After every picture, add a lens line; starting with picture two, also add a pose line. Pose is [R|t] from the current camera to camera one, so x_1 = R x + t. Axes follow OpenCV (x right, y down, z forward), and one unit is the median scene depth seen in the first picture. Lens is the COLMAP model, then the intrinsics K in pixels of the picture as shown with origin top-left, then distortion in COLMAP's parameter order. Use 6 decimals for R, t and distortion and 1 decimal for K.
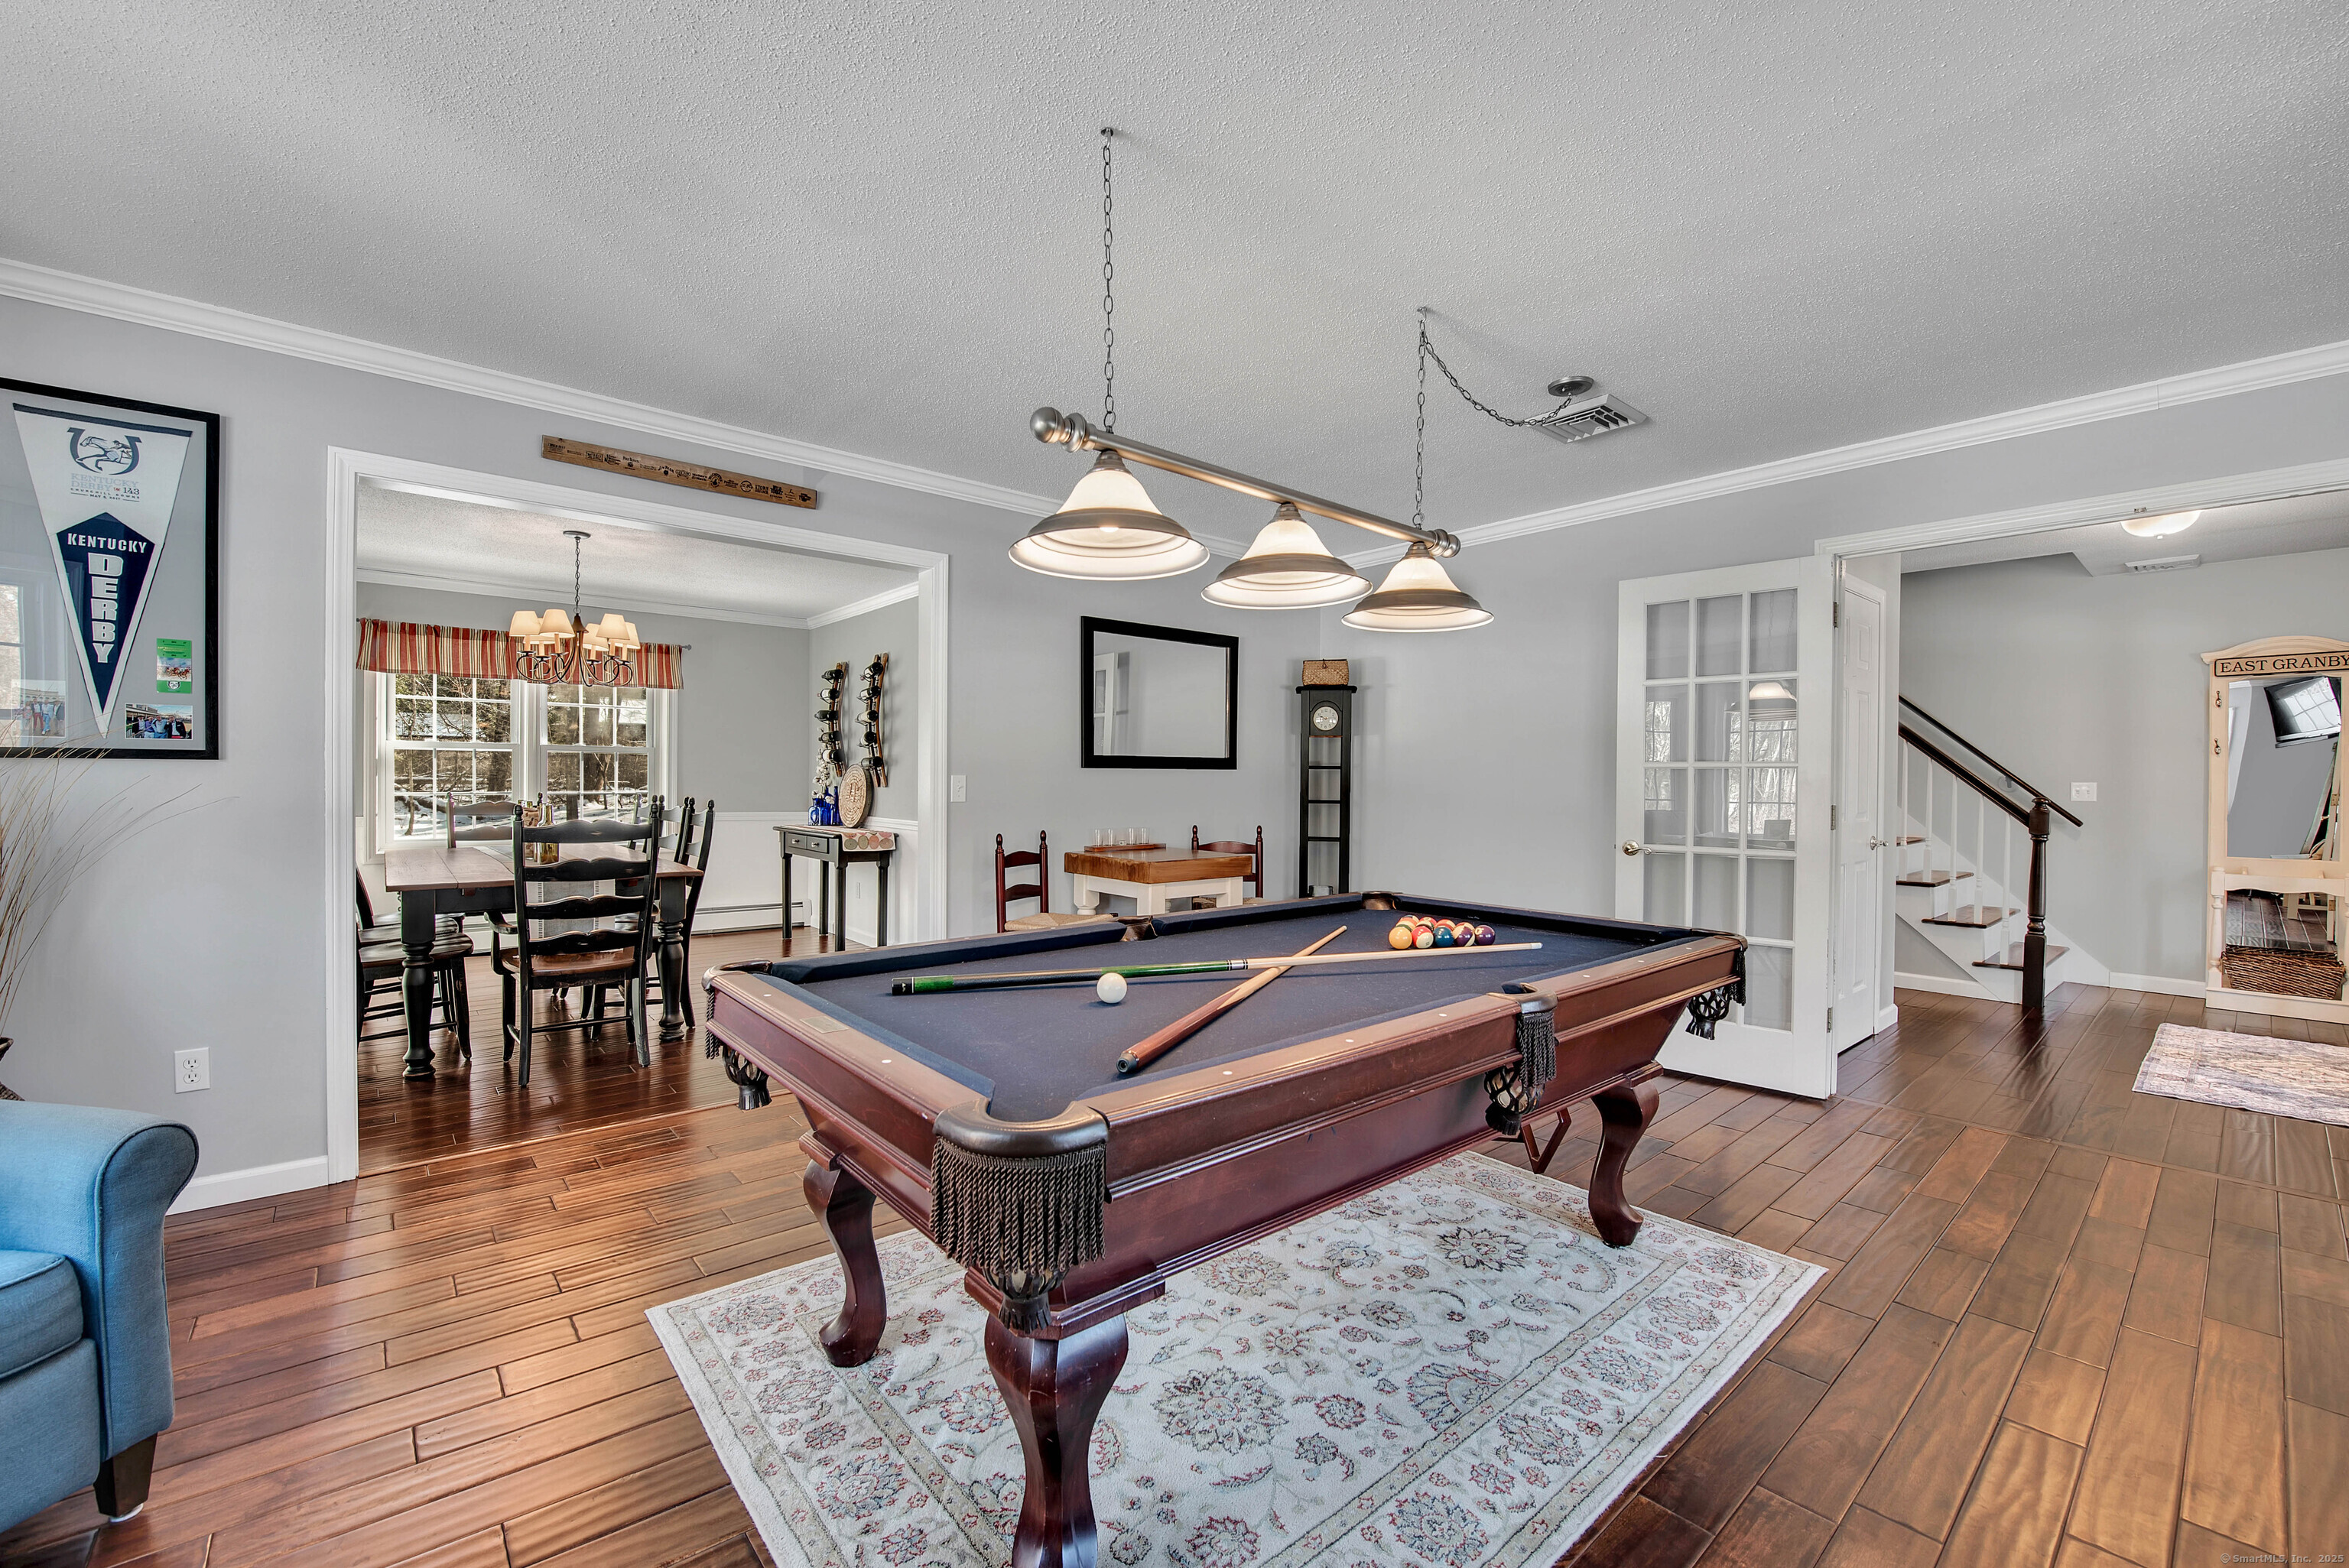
lens RADIAL K [[952.1, 0, 1174.5], [0, 952.1, 784.0], [0, 0, 1]] dist [0.000829, 0.000053]
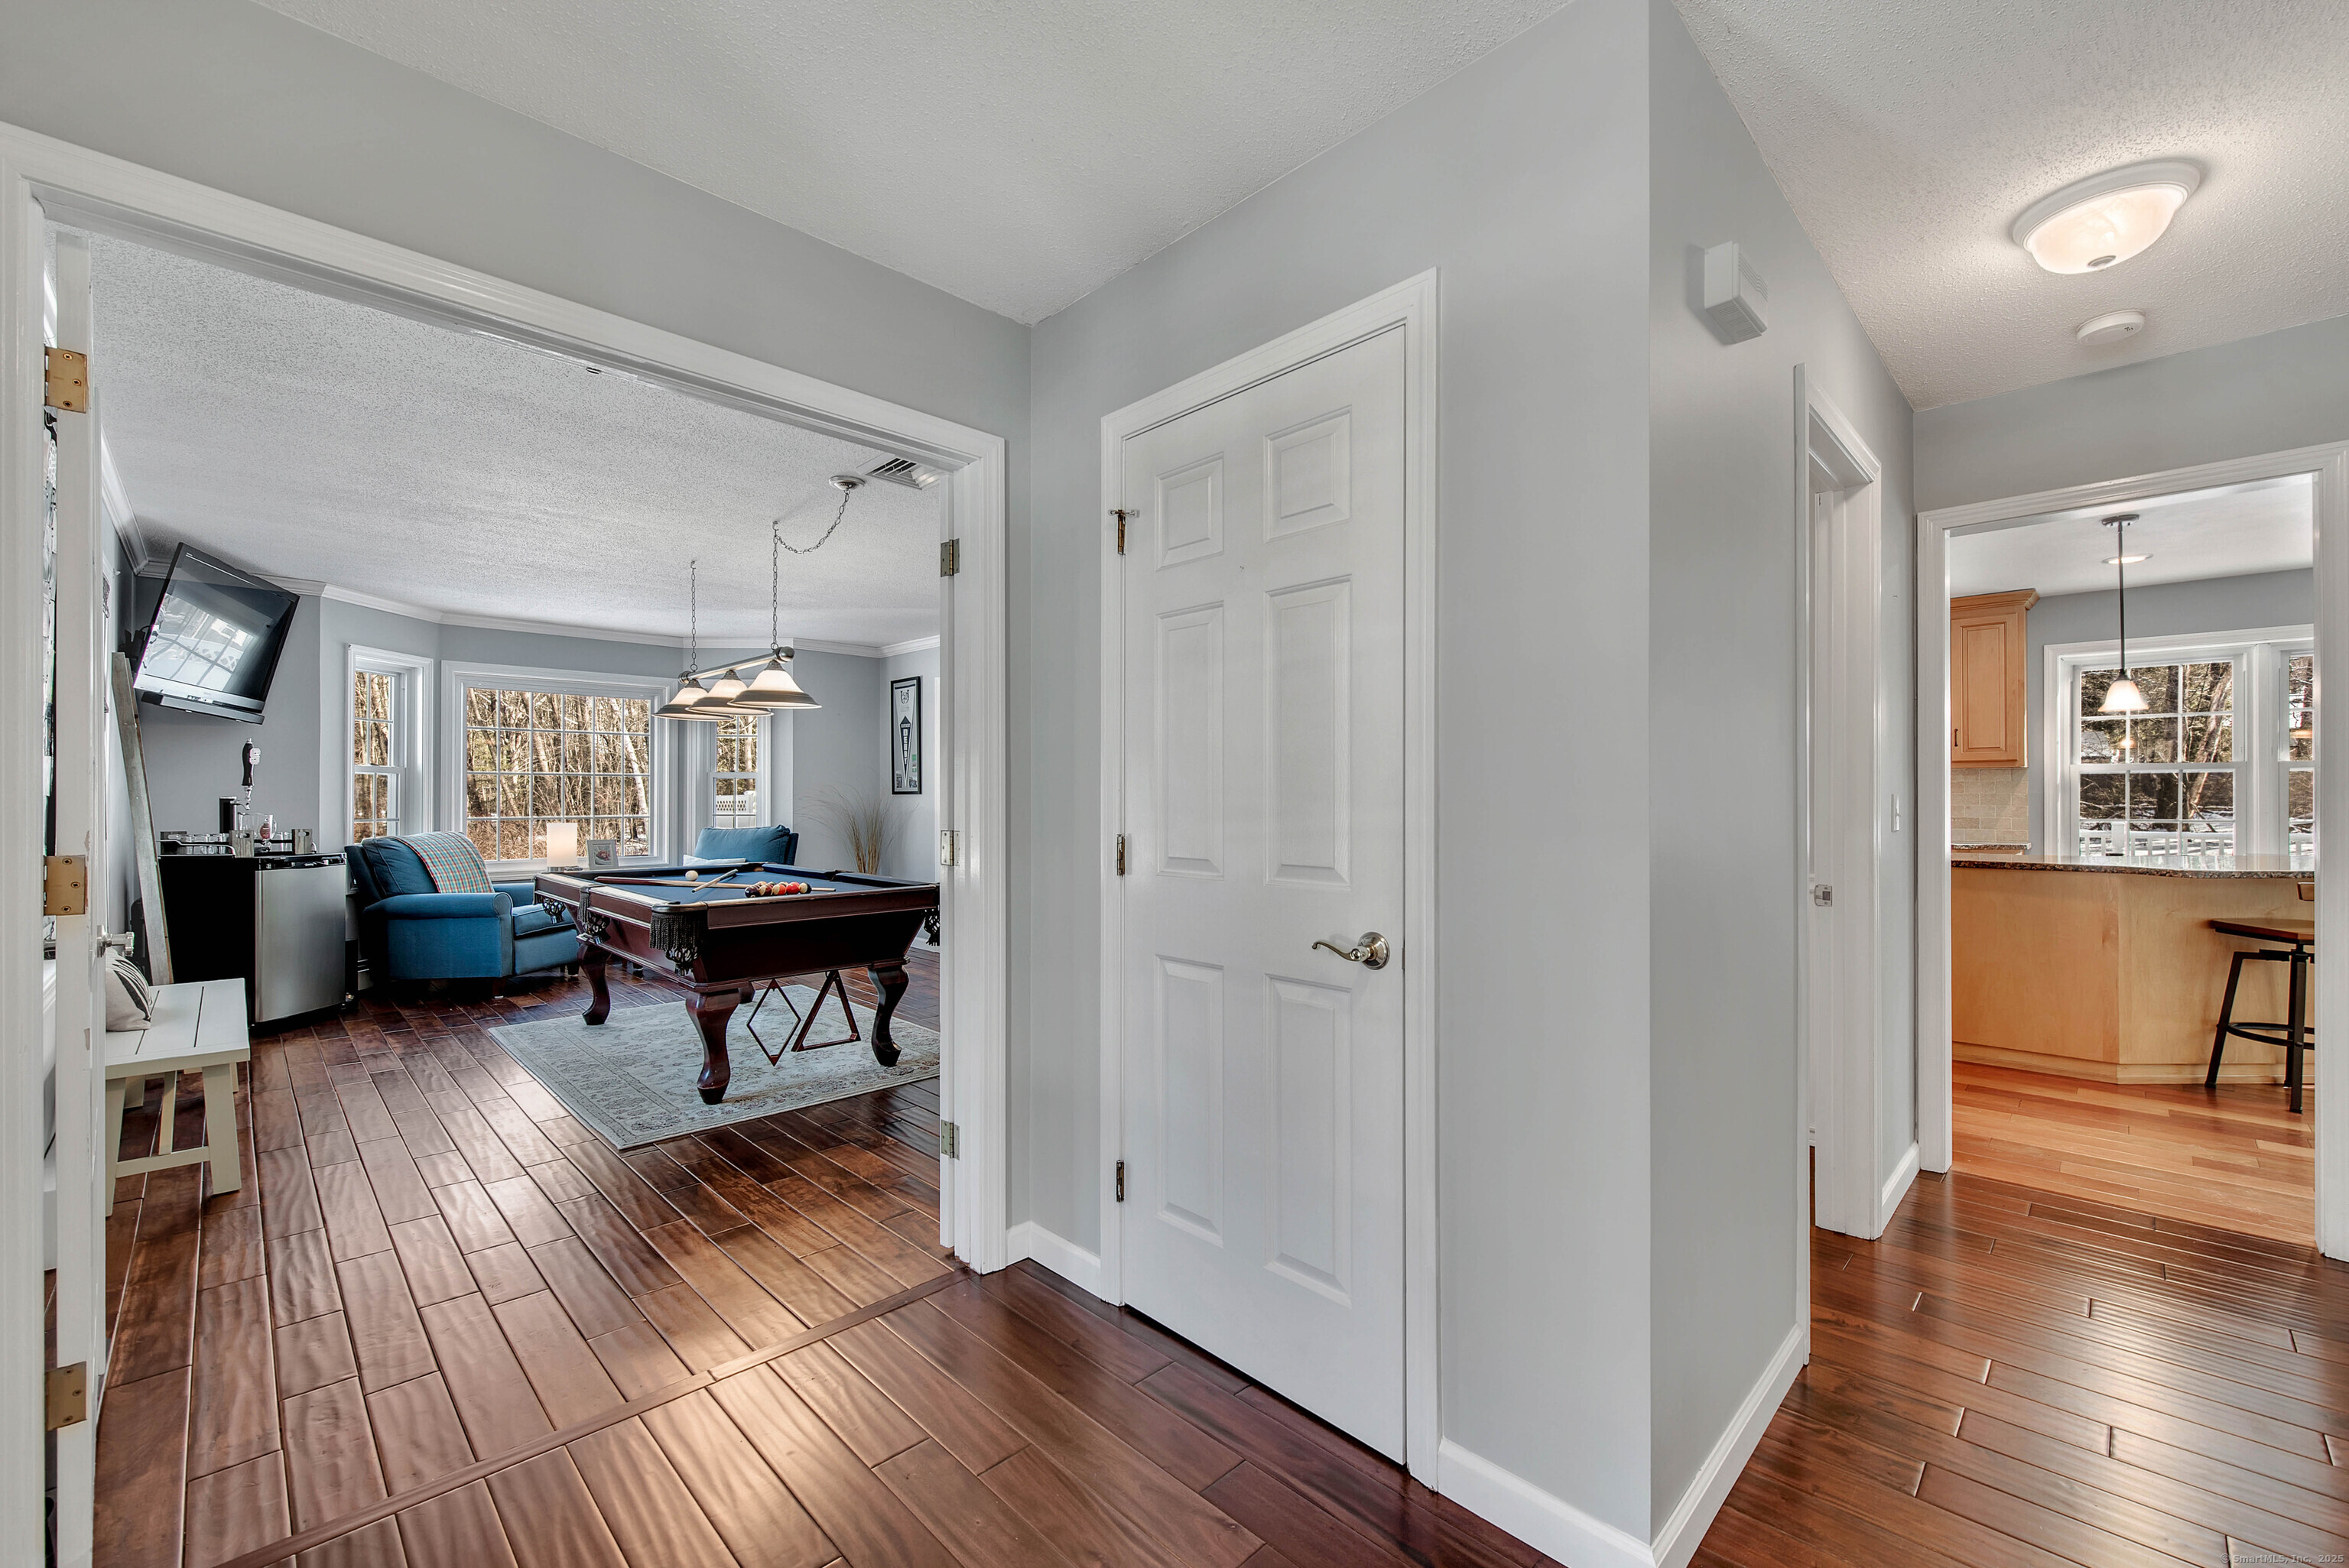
lens RADIAL K [[947.4, 0, 1174.5], [0, 947.4, 784.0], [0, 0, 1]] dist [-0.000249, -0.000016]
pose [[0.070896, -0.030458, -0.997019, 2.044265], [-0.002060, 0.999527, -0.030681, 0.033846], [0.997482, 0.004229, 0.070799, 1.649208]]
